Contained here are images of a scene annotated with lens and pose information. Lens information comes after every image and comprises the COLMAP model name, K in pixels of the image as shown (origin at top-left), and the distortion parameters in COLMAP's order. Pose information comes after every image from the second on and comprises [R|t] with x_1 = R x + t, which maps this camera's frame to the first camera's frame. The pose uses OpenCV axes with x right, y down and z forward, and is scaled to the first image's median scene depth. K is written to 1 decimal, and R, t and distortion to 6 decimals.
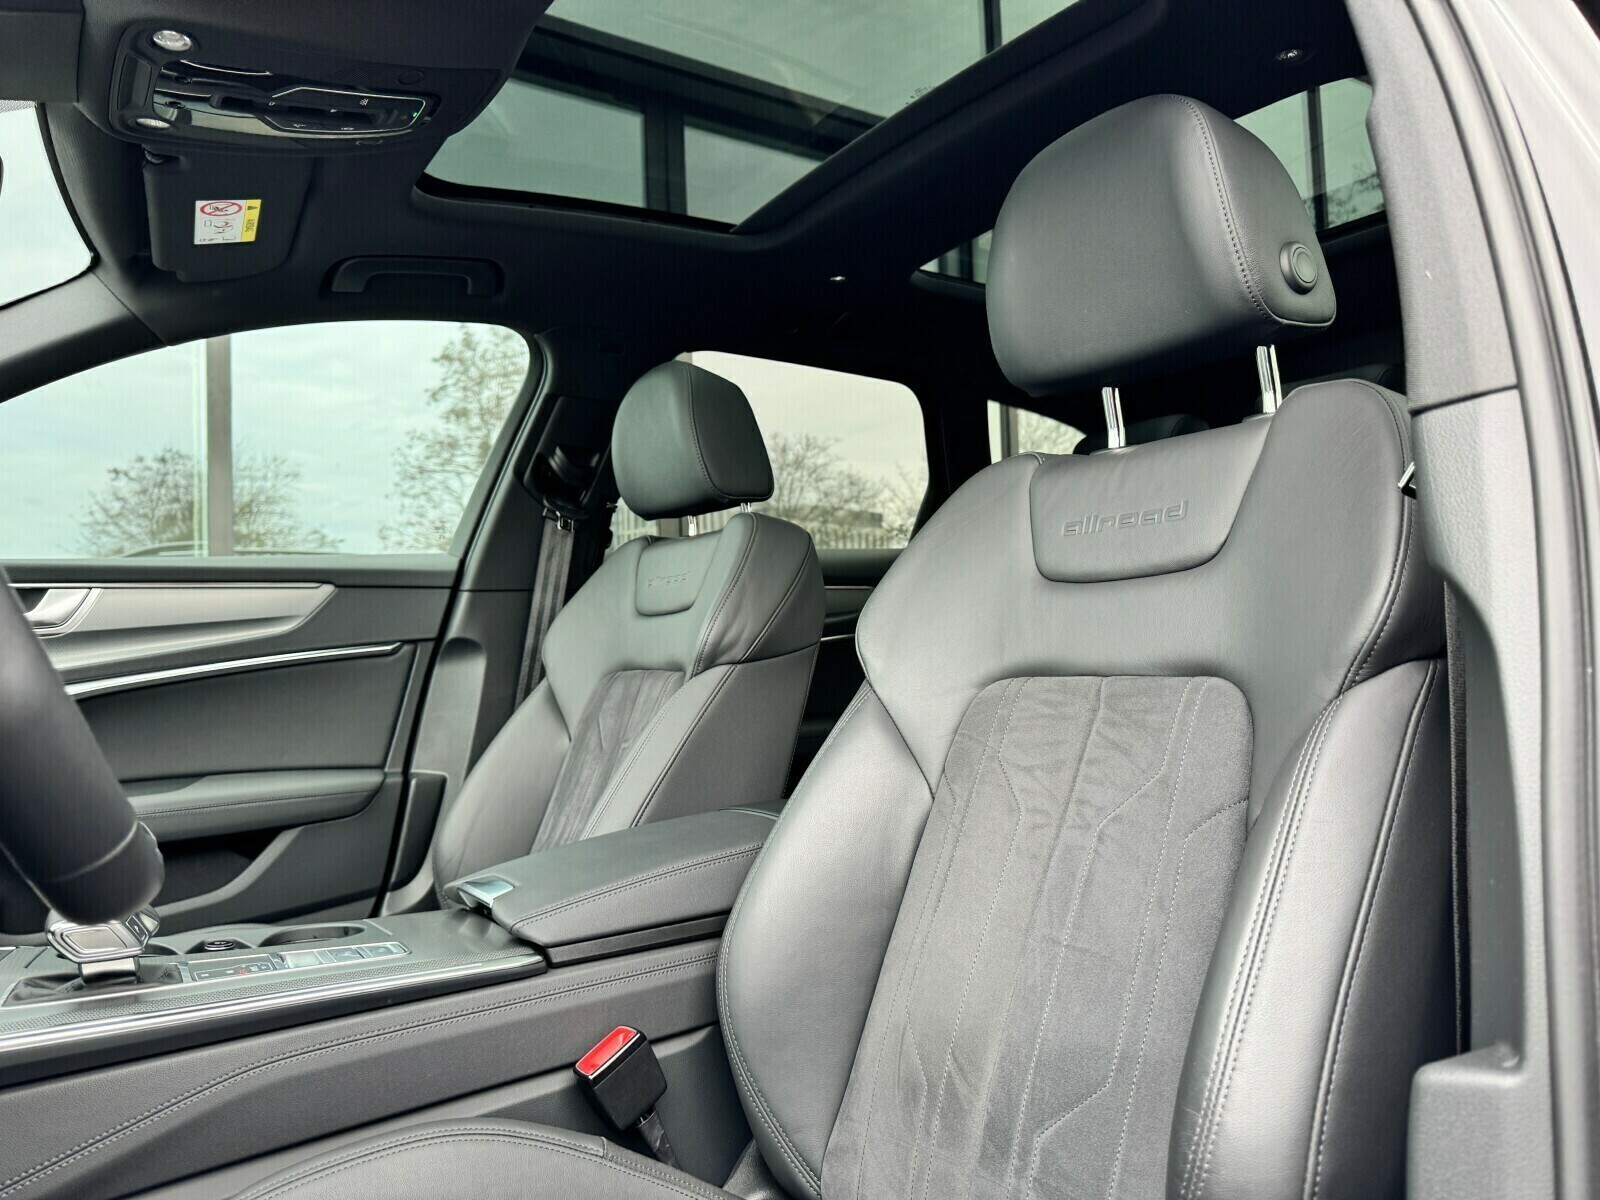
lens RADIAL K [[1129.4, 0, 792.3], [0, 1129.4, 604.2], [0, 0, 1]] dist [0.126217, -0.275396]
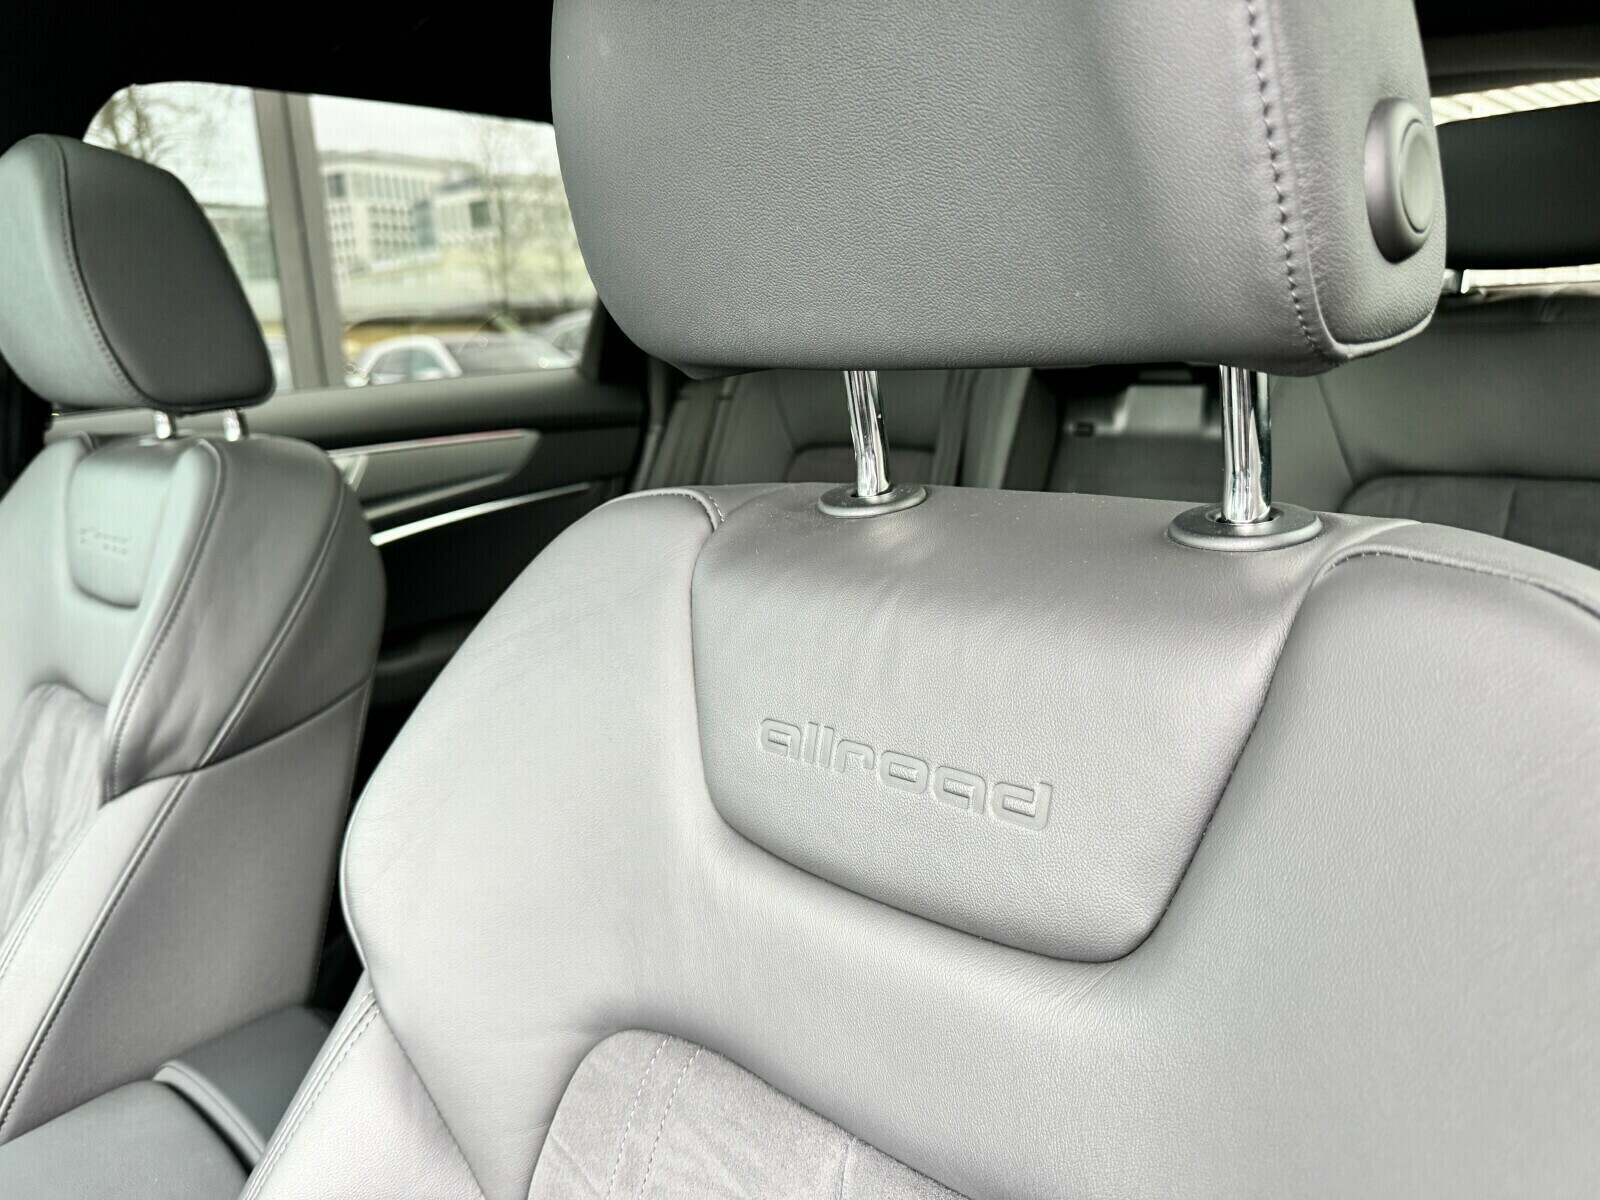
lens RADIAL K [[1213.0, 0, 800.0], [0, 1213.0, 600.0], [0, 0, 1]] dist [-0.009172, -0.003906]
pose [[0.974498, -0.070347, 0.213087, 0.118697], [0.015495, 0.968420, 0.248844, -0.168552], [-0.223863, -0.239196, 0.944813, 0.430122]]
